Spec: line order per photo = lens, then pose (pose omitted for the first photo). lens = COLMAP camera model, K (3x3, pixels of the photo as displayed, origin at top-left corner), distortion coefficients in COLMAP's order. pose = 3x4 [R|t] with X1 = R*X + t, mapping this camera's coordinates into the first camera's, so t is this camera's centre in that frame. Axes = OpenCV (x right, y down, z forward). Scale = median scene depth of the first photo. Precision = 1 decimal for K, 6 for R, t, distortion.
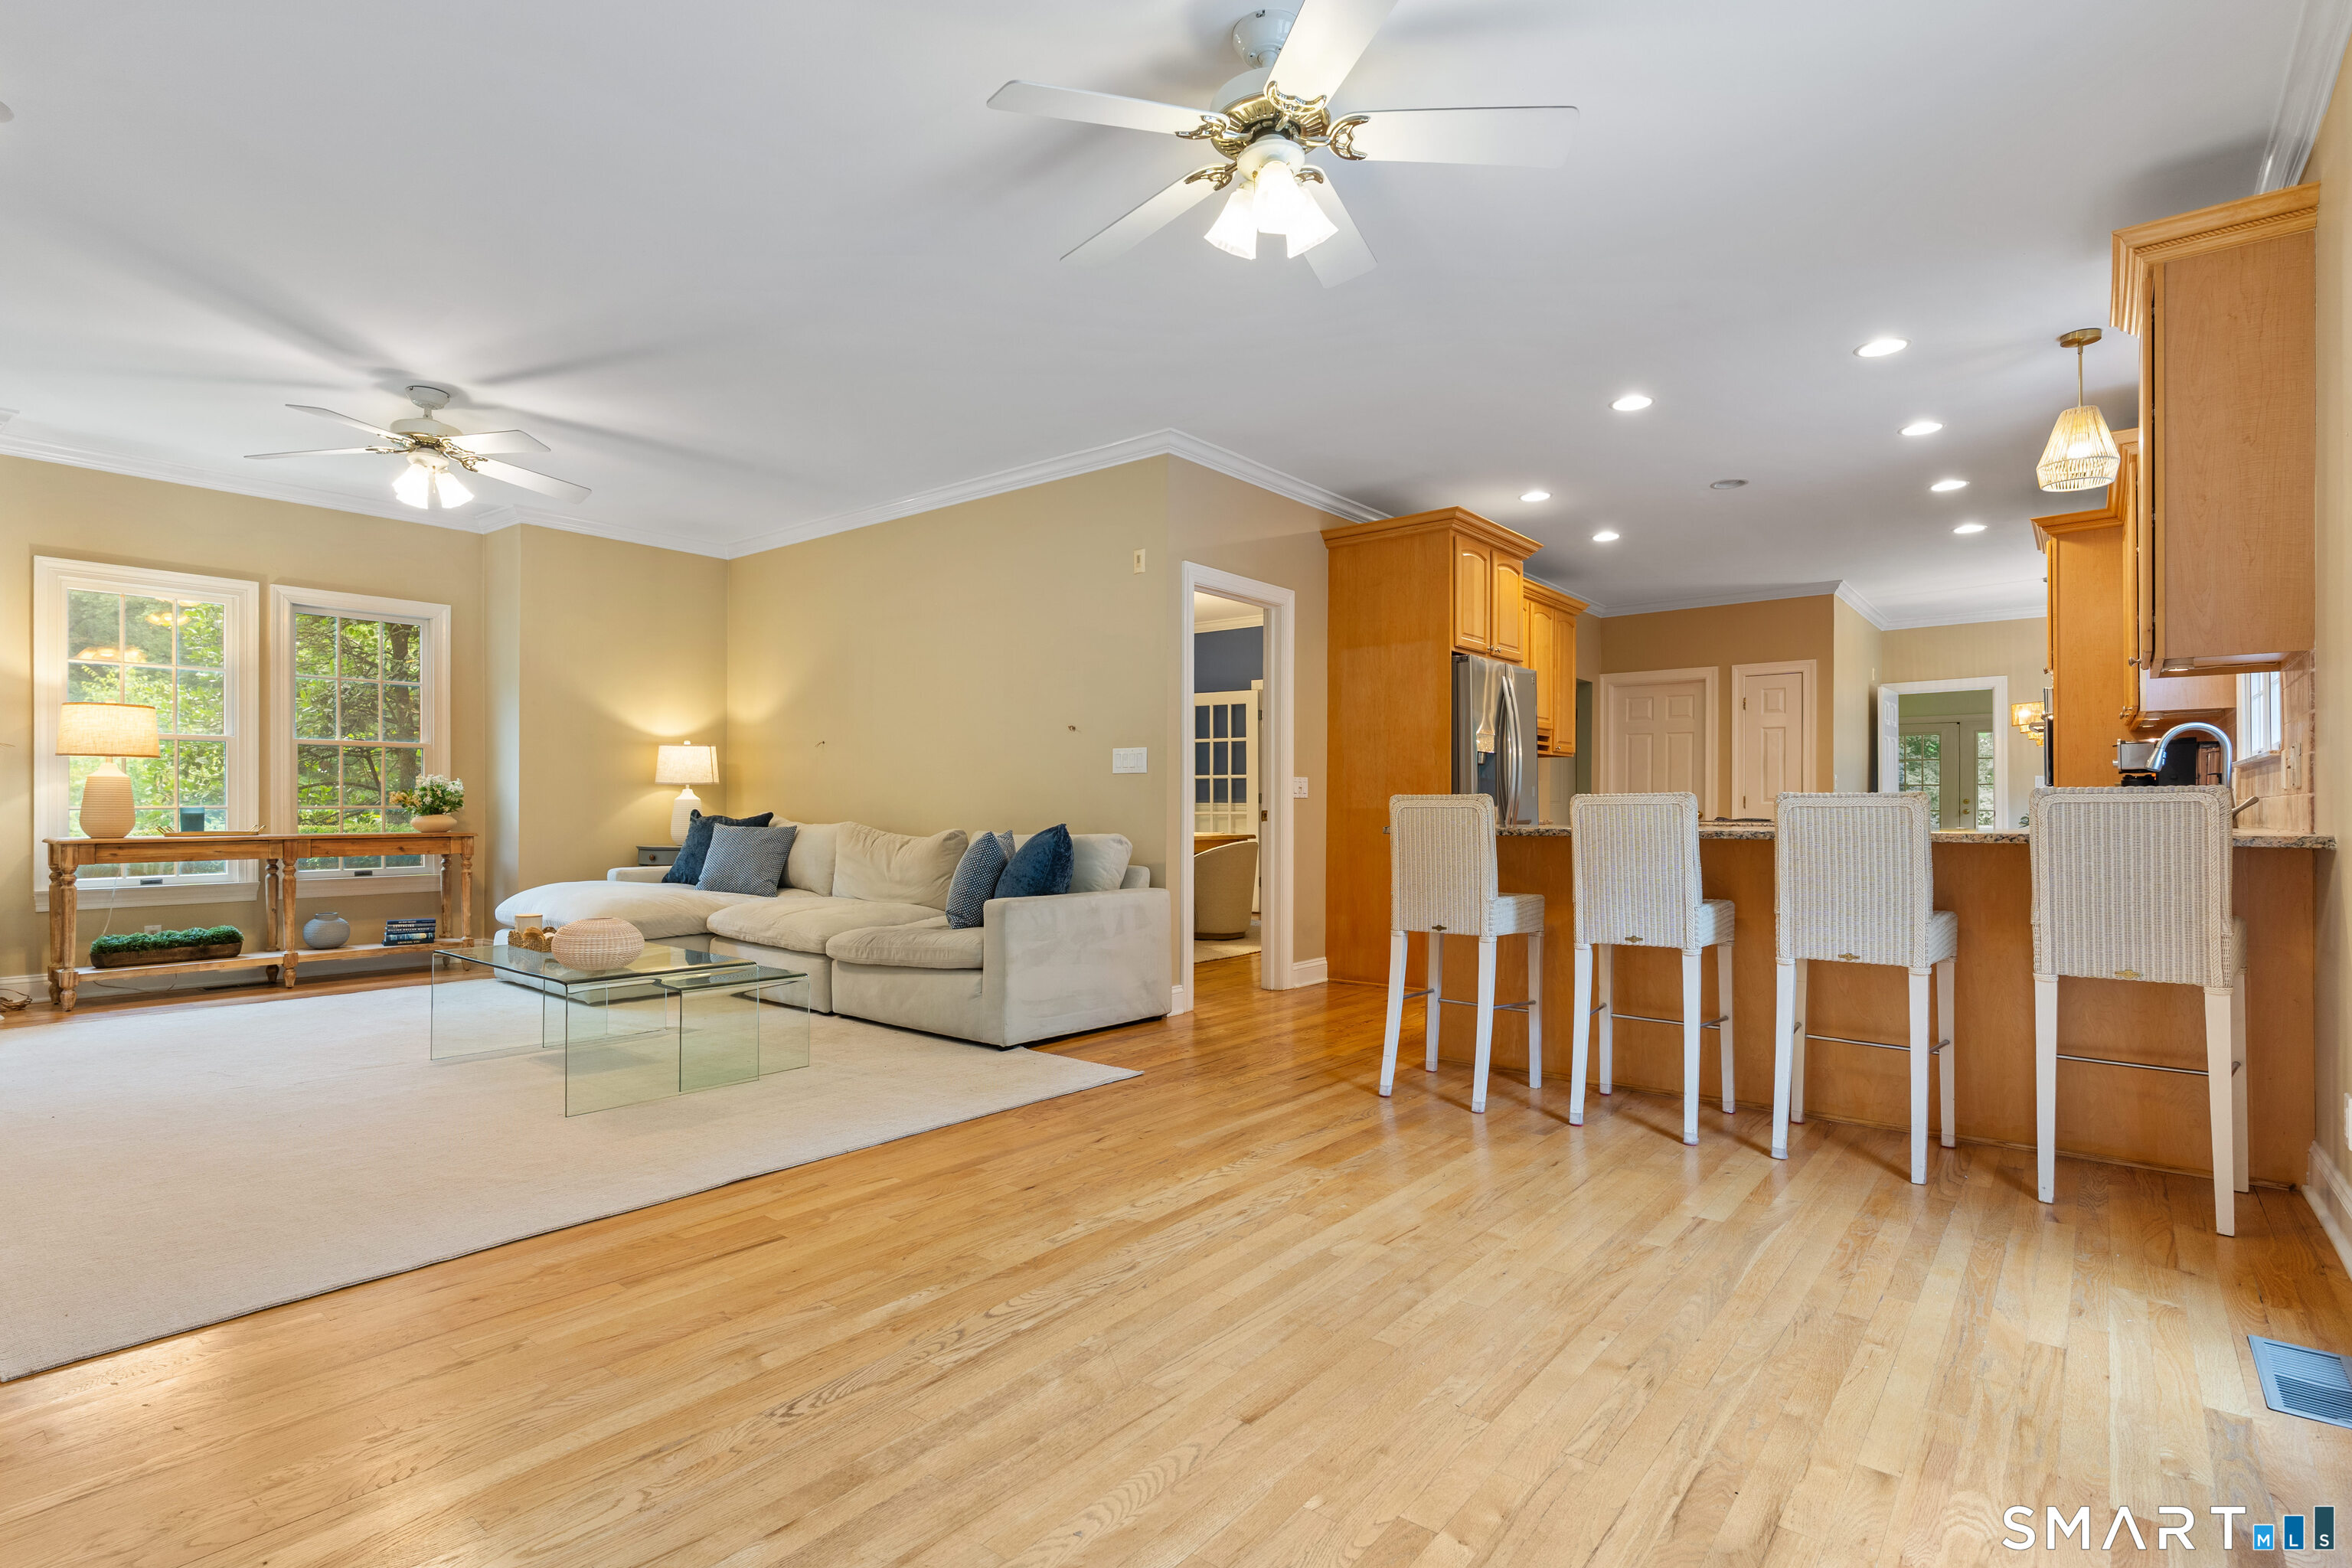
lens RADIAL K [[1157.6, 0, 1174.7], [0, 1157.6, 812.2], [0, 0, 1]] dist [-0.002037, -0.000627]
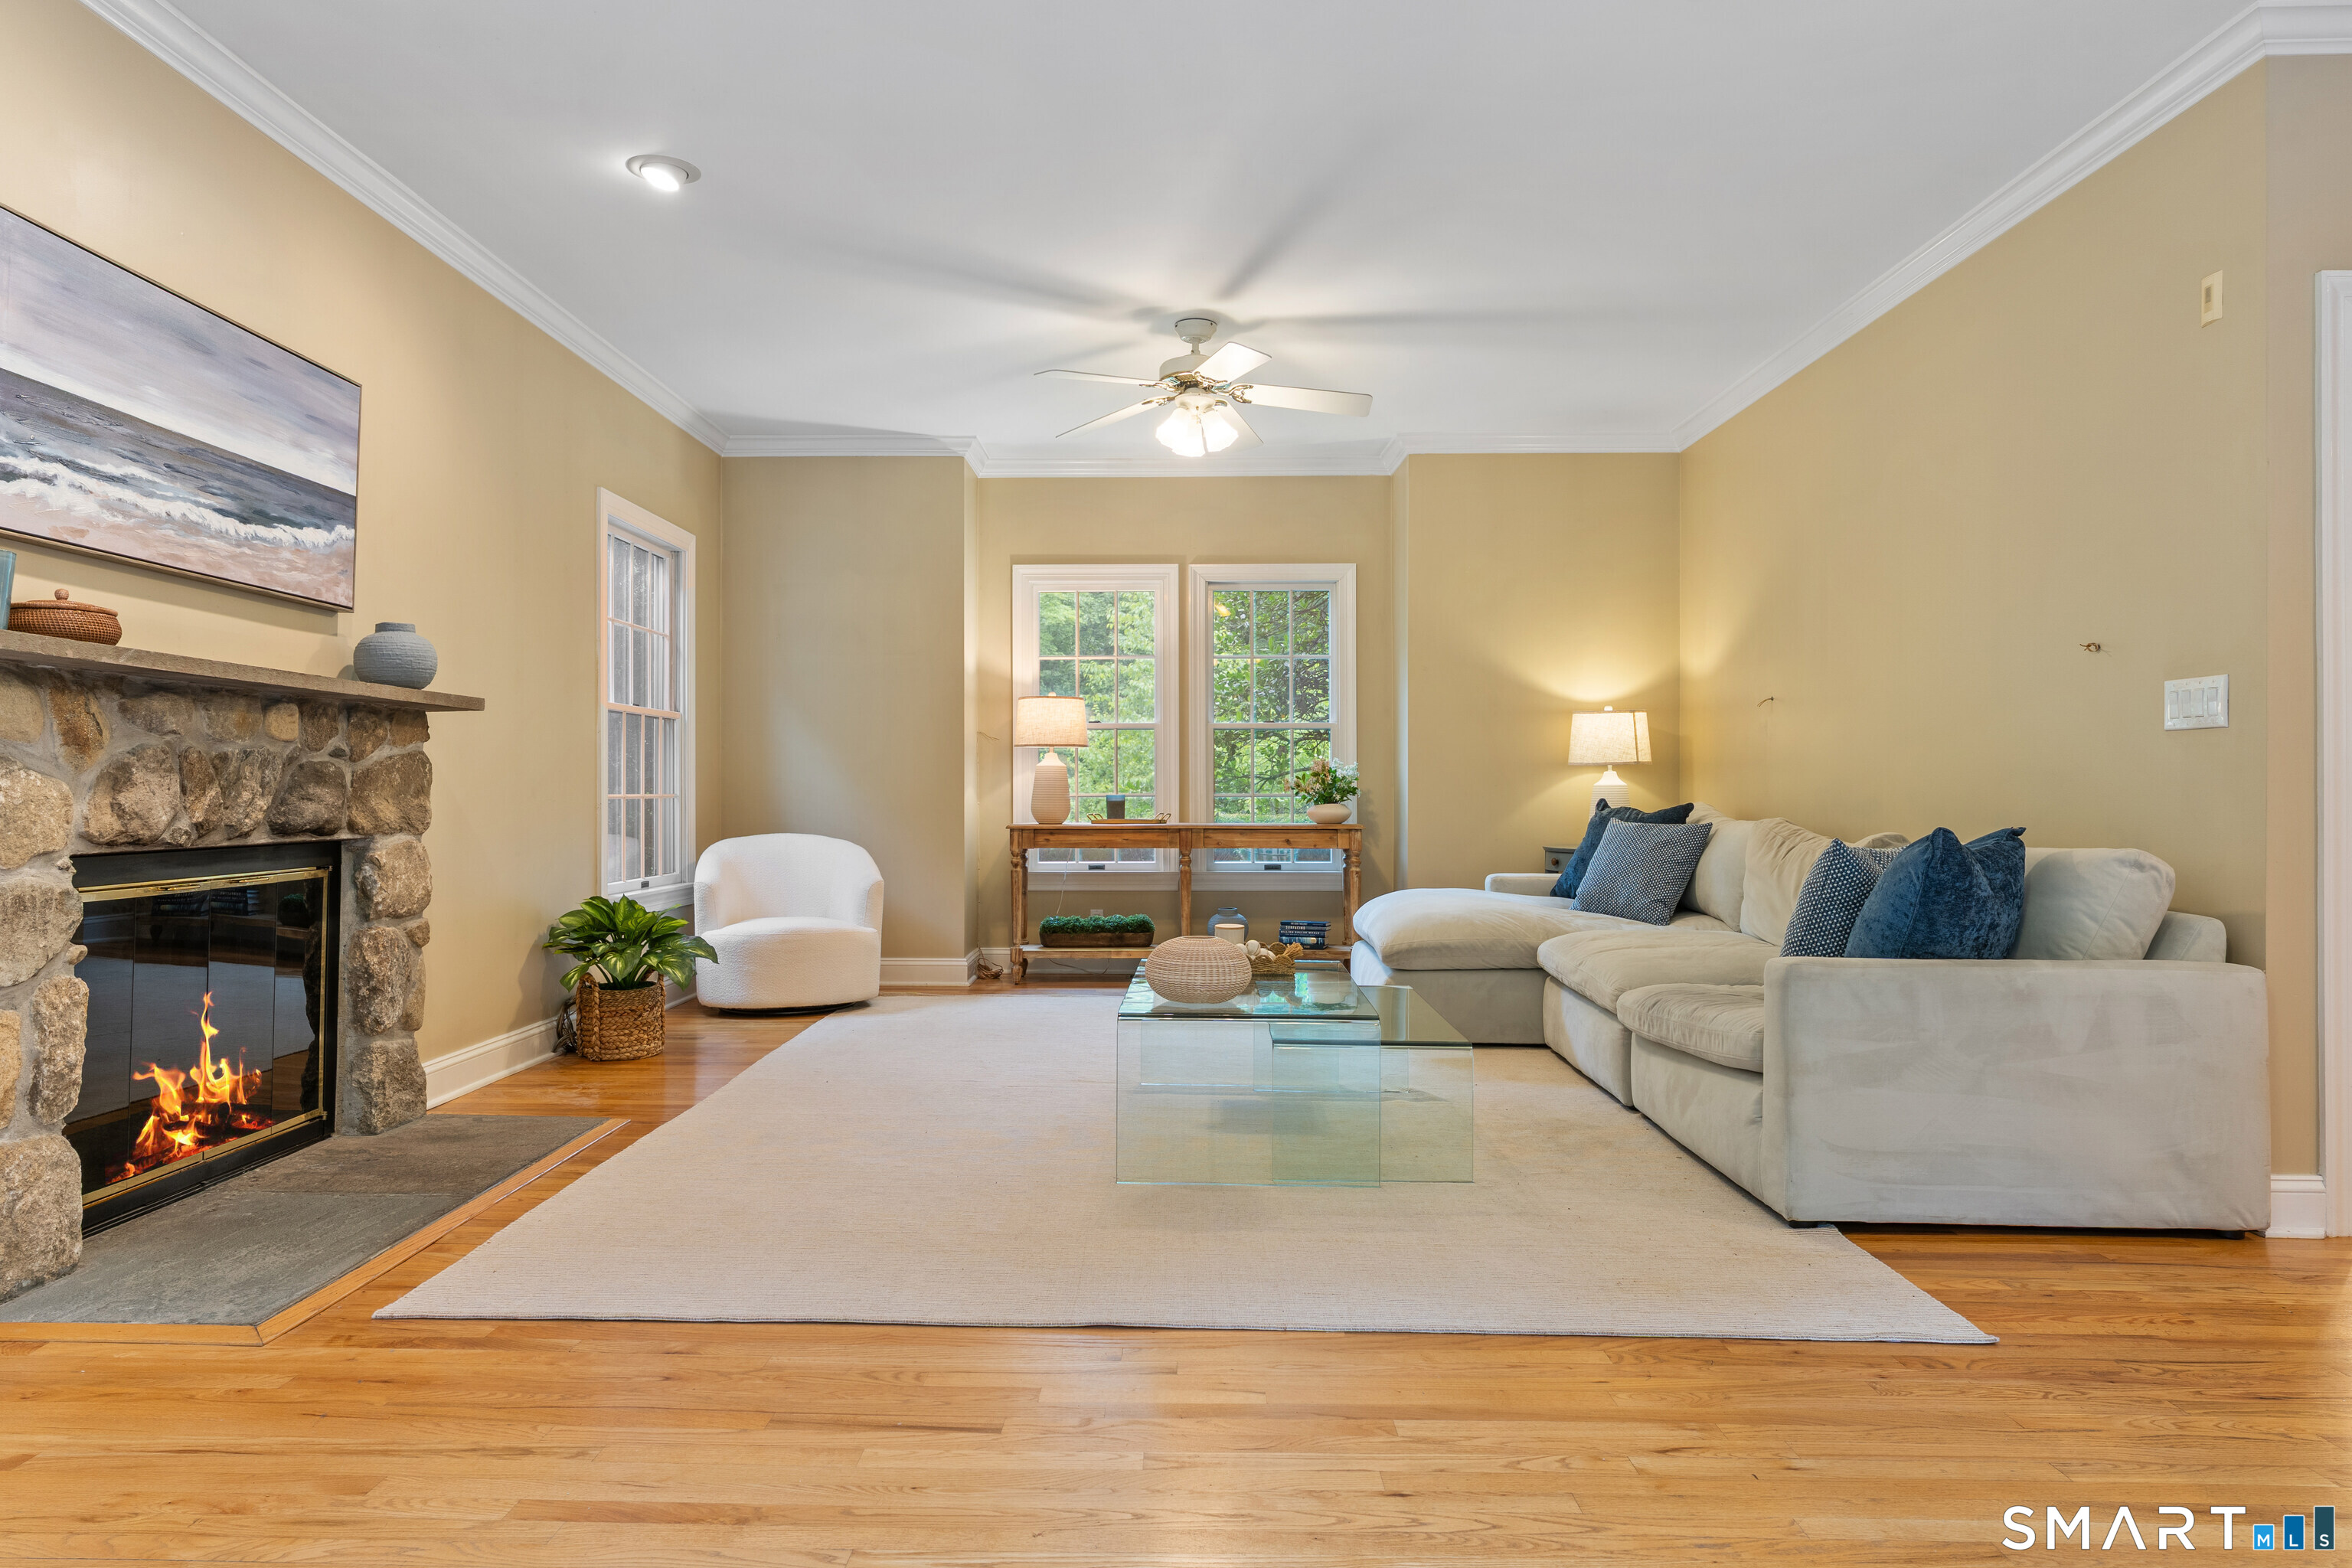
lens RADIAL K [[1460.5, 0, 1176.0], [0, 1460.5, 784.0], [0, 0, 1]] dist [0.001795, 0.001583]
pose [[0.605923, -0.004921, -0.795508, 0.200283], [-0.004650, 0.999942, -0.009727, -0.001602], [0.795510, 0.009593, 0.605865, 0.275449]]
